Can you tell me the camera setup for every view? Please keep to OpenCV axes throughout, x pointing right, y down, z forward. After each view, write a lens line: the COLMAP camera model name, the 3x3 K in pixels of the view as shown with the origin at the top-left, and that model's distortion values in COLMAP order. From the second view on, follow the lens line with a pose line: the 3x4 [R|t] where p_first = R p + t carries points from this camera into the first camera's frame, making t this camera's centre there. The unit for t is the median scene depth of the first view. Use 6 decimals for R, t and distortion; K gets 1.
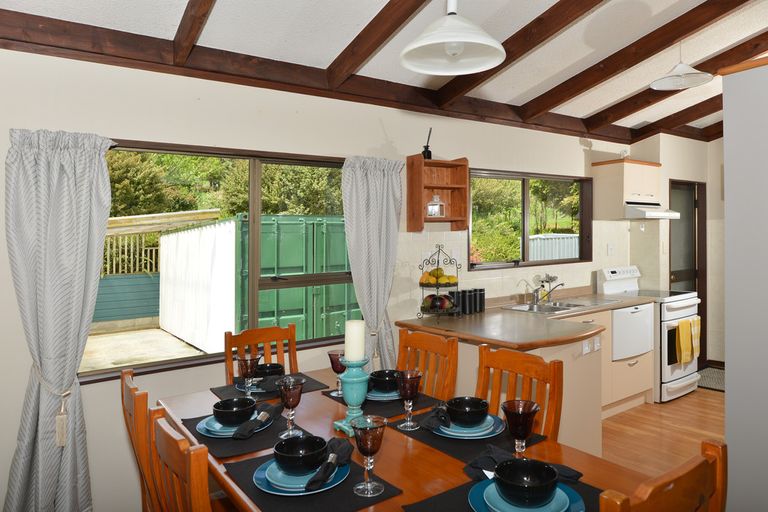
lens RADIAL K [[526.3, 0, 402.8], [0, 526.3, 230.0], [0, 0, 1]] dist [0.005691, 0.000619]
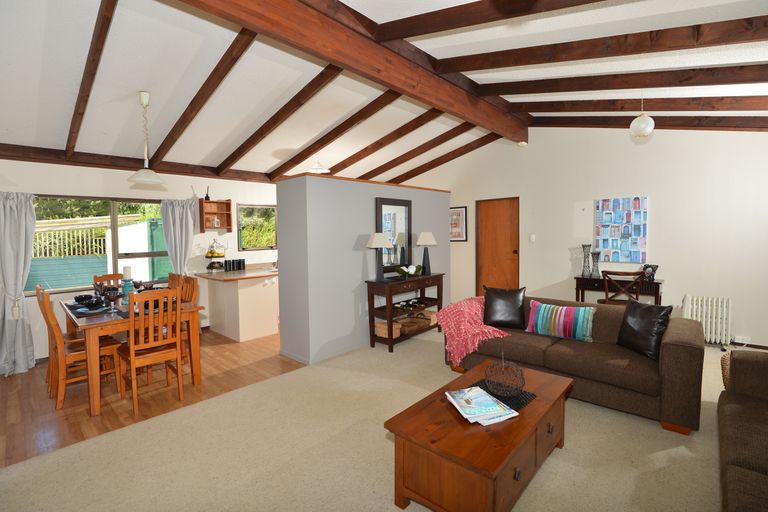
lens RADIAL K [[363.8, 0, 383.9], [0, 363.8, 252.2], [0, 0, 1]] dist [-0.004546, -0.000916]
pose [[0.981713, 0.000600, 0.190363, 0.479902], [-0.013960, 0.997529, 0.068852, -0.031860], [-0.189852, -0.070250, 0.979296, -0.642030]]
